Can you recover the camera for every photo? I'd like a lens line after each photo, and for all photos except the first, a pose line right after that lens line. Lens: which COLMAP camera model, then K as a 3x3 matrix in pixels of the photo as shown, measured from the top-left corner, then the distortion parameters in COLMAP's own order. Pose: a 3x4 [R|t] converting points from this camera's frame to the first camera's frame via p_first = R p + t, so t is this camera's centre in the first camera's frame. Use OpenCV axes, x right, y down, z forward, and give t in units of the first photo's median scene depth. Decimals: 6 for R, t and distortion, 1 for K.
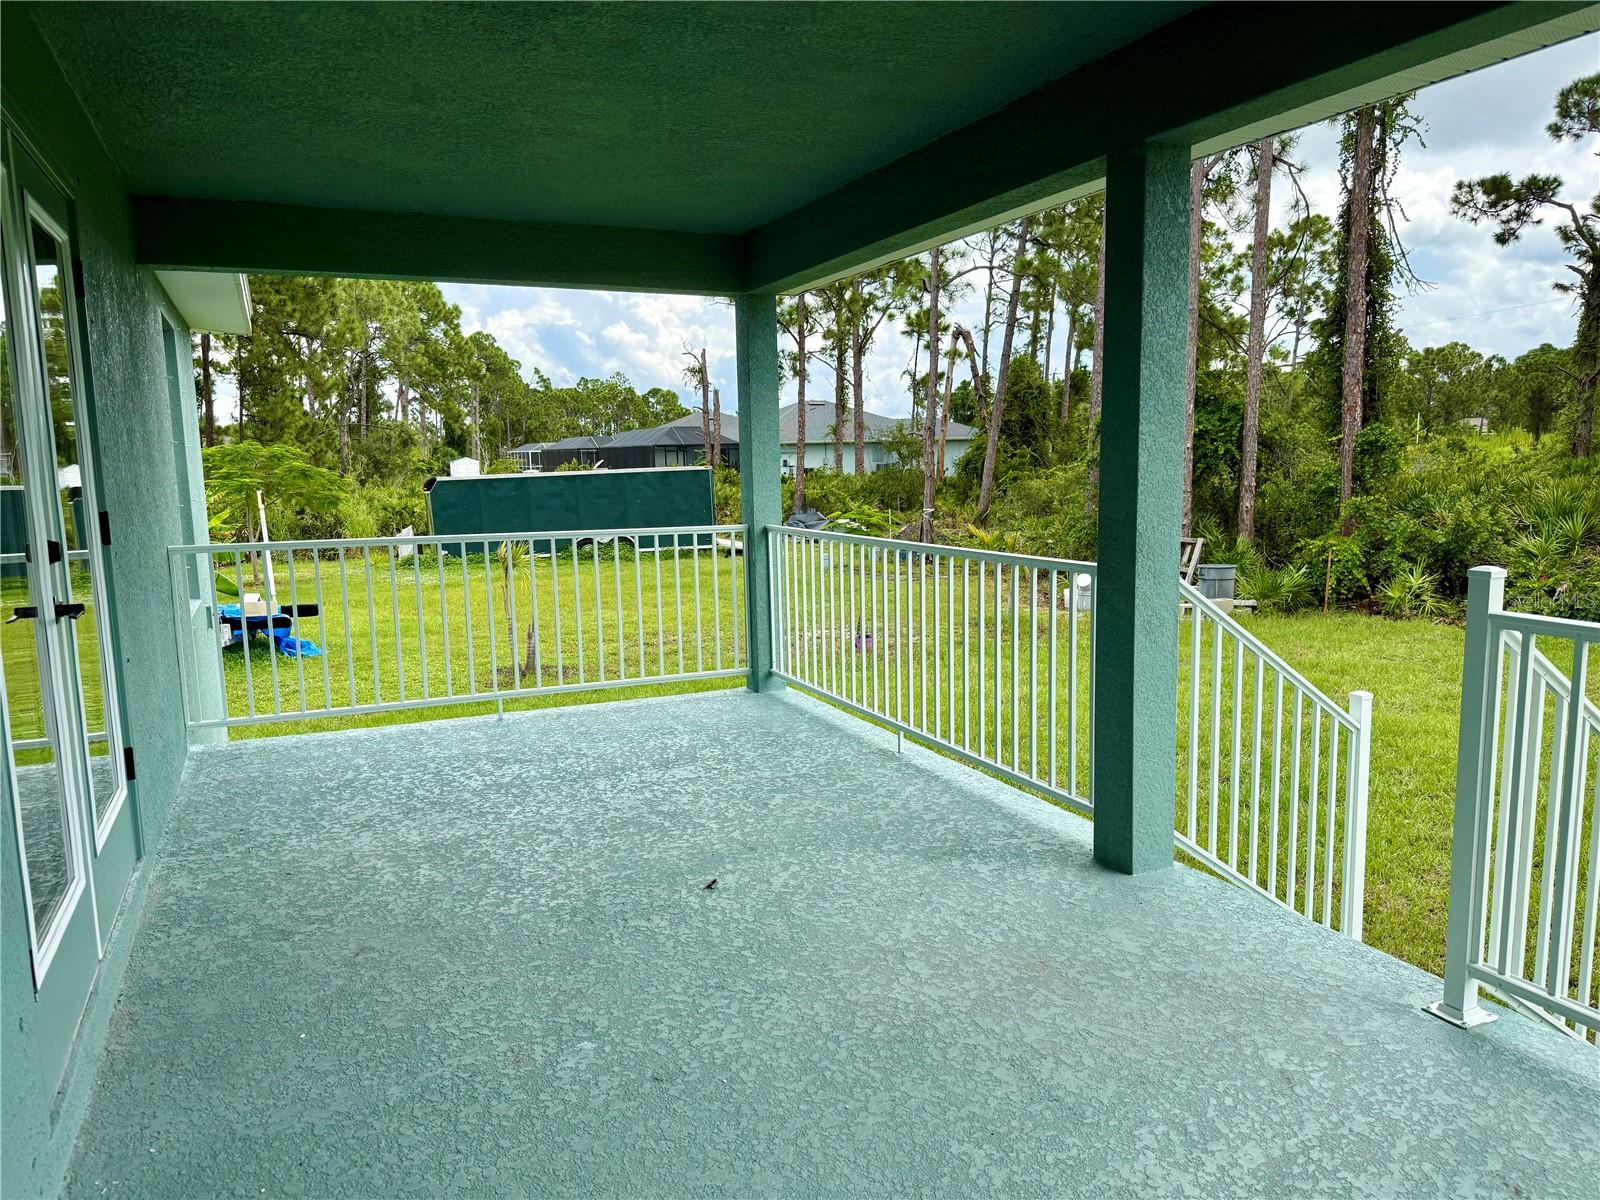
lens RADIAL K [[1120.7, 0, 806.8], [0, 1120.7, 611.1], [0, 0, 1]] dist [0.065384, -0.085659]
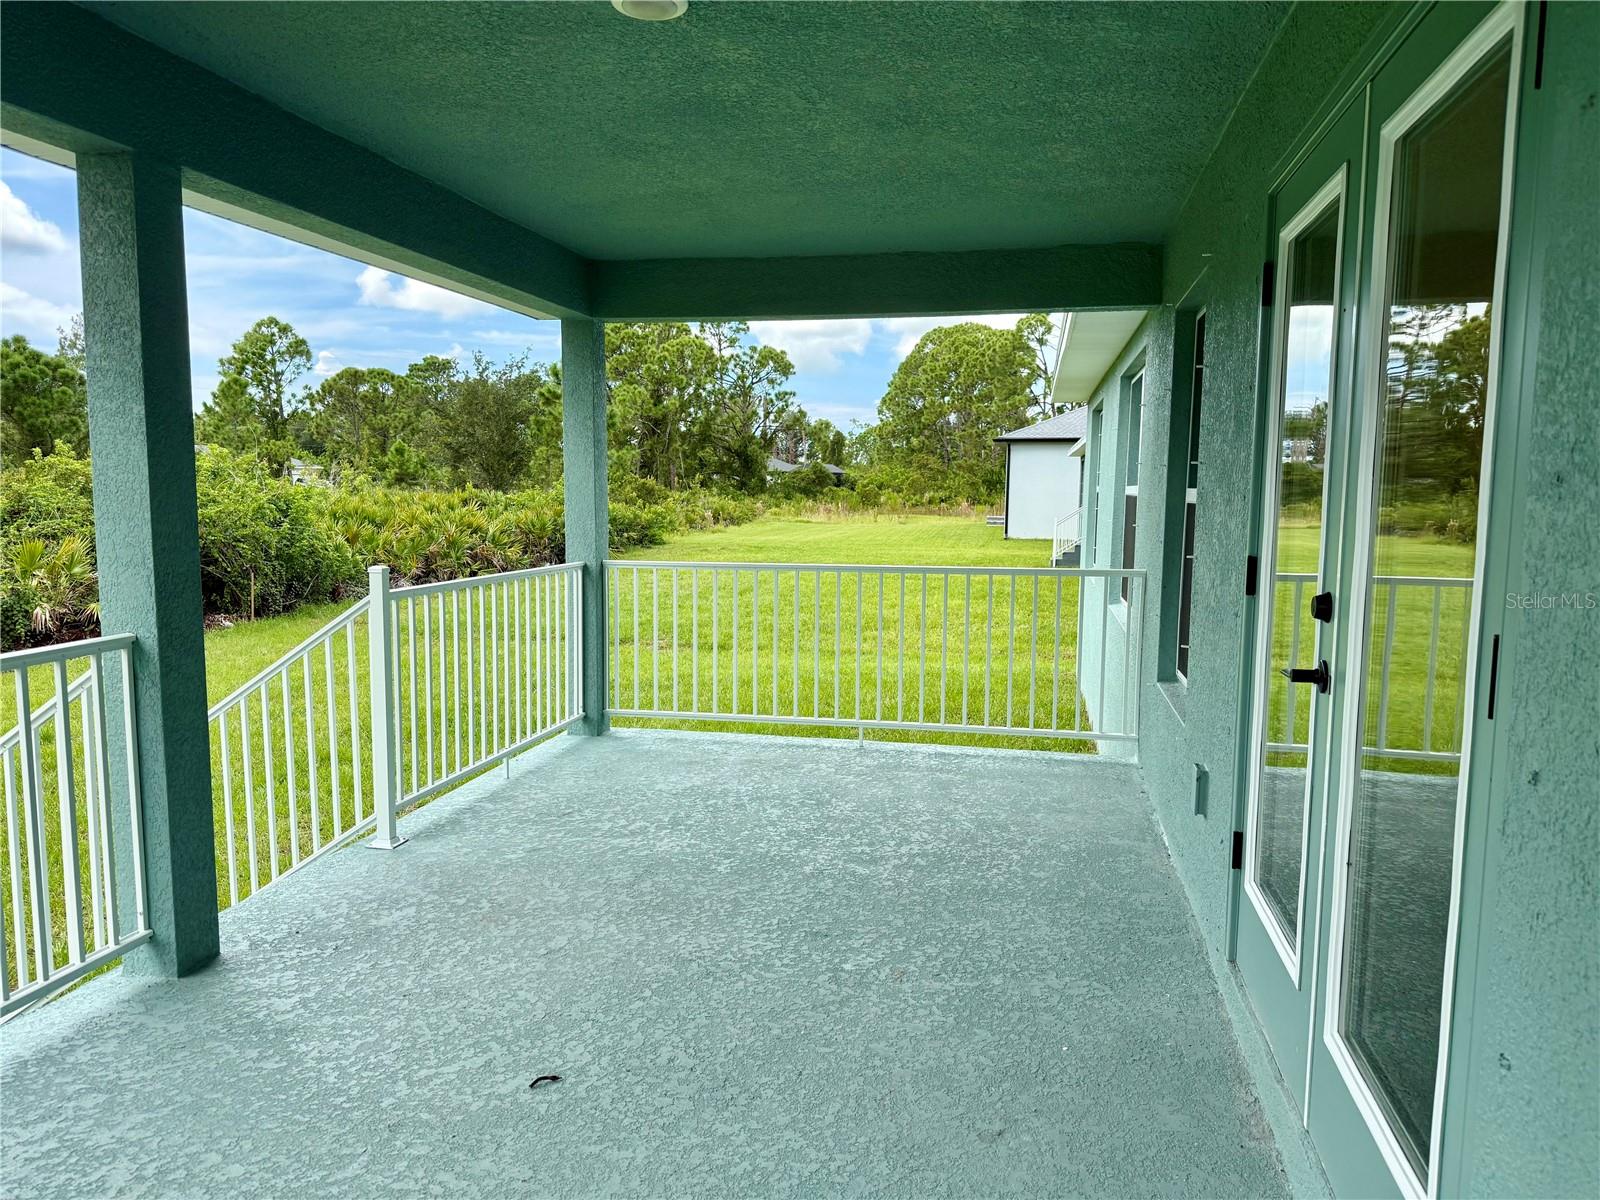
lens RADIAL K [[1120.7, 0, 804.7], [0, 1120.7, 602.1], [0, 0, 1]] dist [0.065384, -0.085659]
pose [[-0.806145, -0.048746, 0.589706, -0.797038], [0.092012, 0.974151, 0.206309, -0.244196], [-0.584520, 0.220575, -0.780822, 1.754563]]
